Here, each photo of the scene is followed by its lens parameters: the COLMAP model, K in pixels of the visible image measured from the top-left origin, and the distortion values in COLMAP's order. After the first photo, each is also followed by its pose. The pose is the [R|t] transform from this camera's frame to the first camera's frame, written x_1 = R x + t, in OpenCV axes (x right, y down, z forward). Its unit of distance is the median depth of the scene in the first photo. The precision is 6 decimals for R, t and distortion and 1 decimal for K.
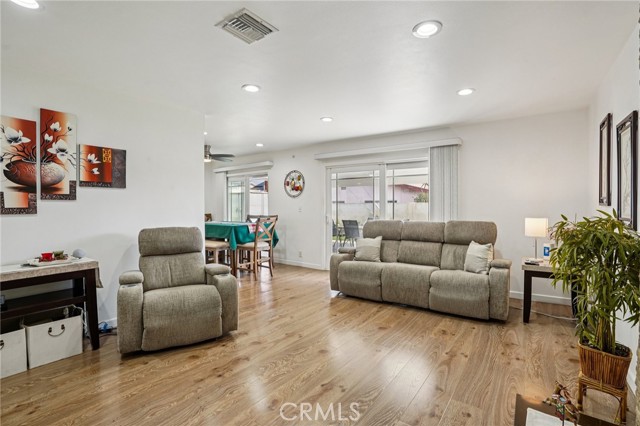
lens RADIAL K [[296.9, 0, 320.8], [0, 296.9, 211.8], [0, 0, 1]] dist [-0.064422, 0.023136]
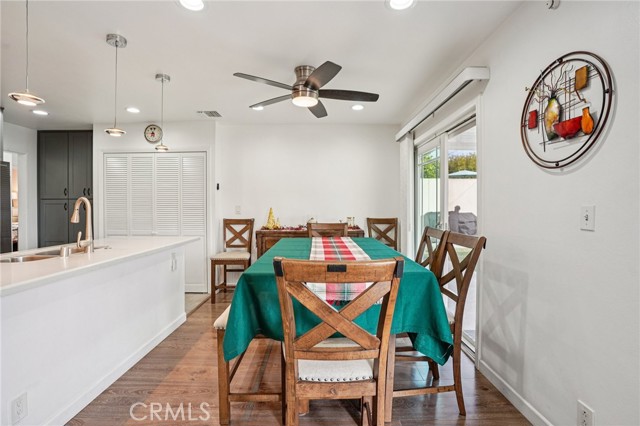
lens RADIAL K [[300.3, 0, 320.6], [0, 300.3, 204.8], [0, 0, 1]] dist [-0.064200, 0.025073]
pose [[0.598721, 0.001473, -0.800957, -0.033137], [-0.018437, 0.999759, -0.011943, -0.025381], [0.800746, 0.021918, 0.598603, 1.346482]]
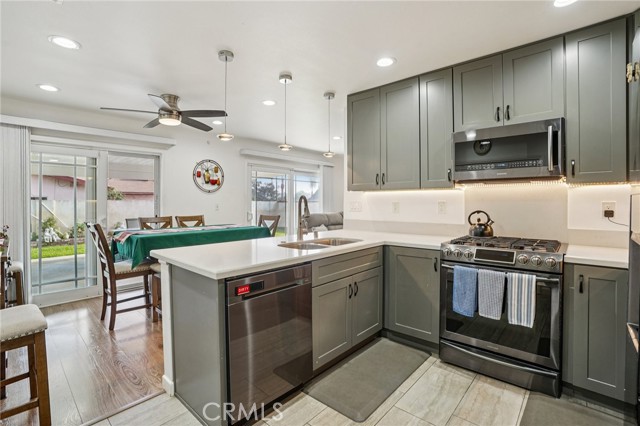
lens RADIAL K [[300.3, 0, 320.6], [0, 300.3, 204.8], [0, 0, 1]] dist [-0.064200, 0.025073]
pose [[0.093717, -0.004846, 0.995587, -1.662473], [0.024762, 0.999690, 0.002535, -0.018996], [-0.995291, 0.024416, 0.093808, 1.185457]]
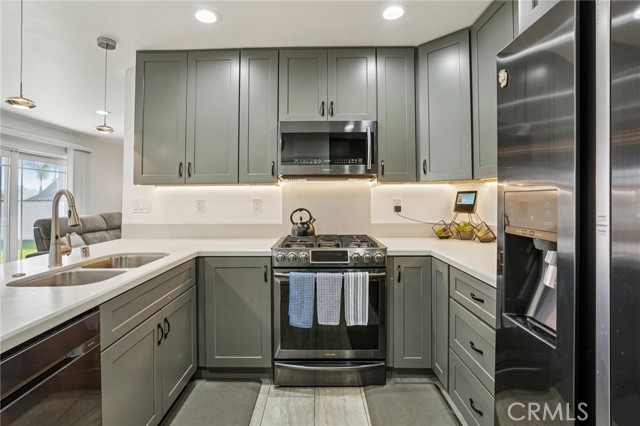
lens RADIAL K [[305.8, 0, 315.2], [0, 305.8, 198.3], [0, 0, 1]] dist [-0.034416, 0.000192]
pose [[-0.582070, 0.009804, 0.813080, -1.484107], [0.026459, 0.999626, 0.006887, -0.021214], [-0.812708, 0.025522, -0.582112, 1.255904]]
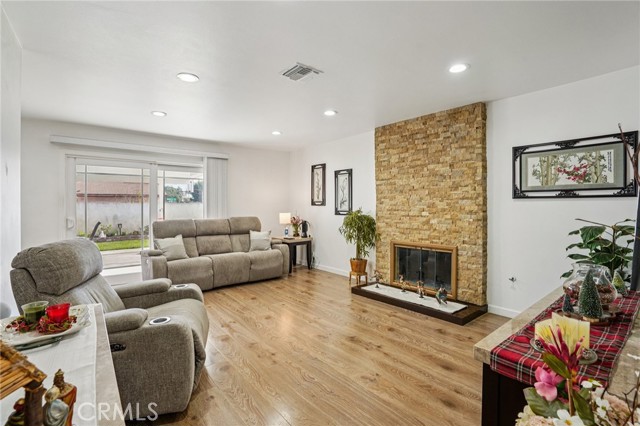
lens RADIAL K [[305.8, 0, 315.2], [0, 305.8, 198.3], [0, 0, 1]] dist [-0.034416, 0.000192]
pose [[0.270747, 0.022614, 0.962385, -0.962562], [0.023740, 0.999263, -0.030159, -0.003961], [-0.962358, 0.031013, 0.270011, 0.329433]]
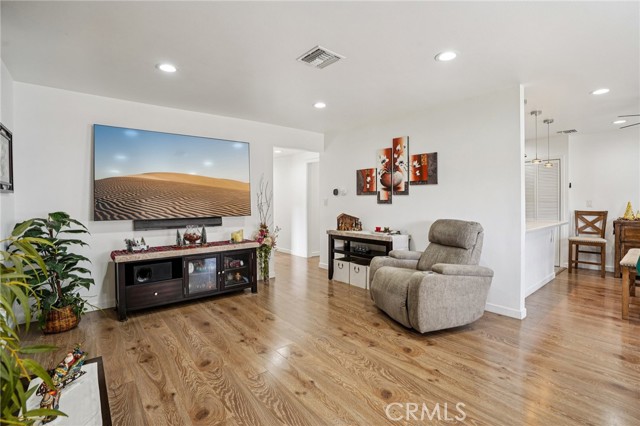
lens RADIAL K [[300.3, 0, 320.6], [0, 300.3, 204.8], [0, 0, 1]] dist [-0.064200, 0.025073]
pose [[-0.243633, 0.016180, -0.969732, 0.595469], [-0.017398, 0.999627, 0.021050, -0.012417], [0.969711, 0.022000, -0.243261, 0.787732]]
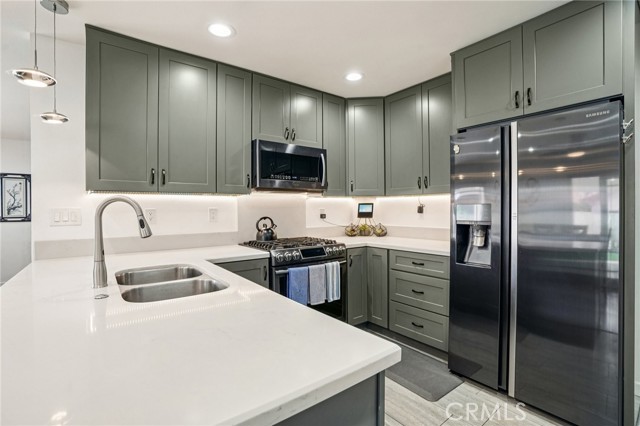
lens RADIAL K [[296.9, 0, 320.8], [0, 296.9, 211.8], [0, 0, 1]] dist [-0.064422, 0.023136]
pose [[-0.962915, 0.007766, 0.269695, -1.224010], [0.016631, 0.999393, 0.030599, -0.028552], [-0.269293, 0.033949, -0.962460, 1.611105]]
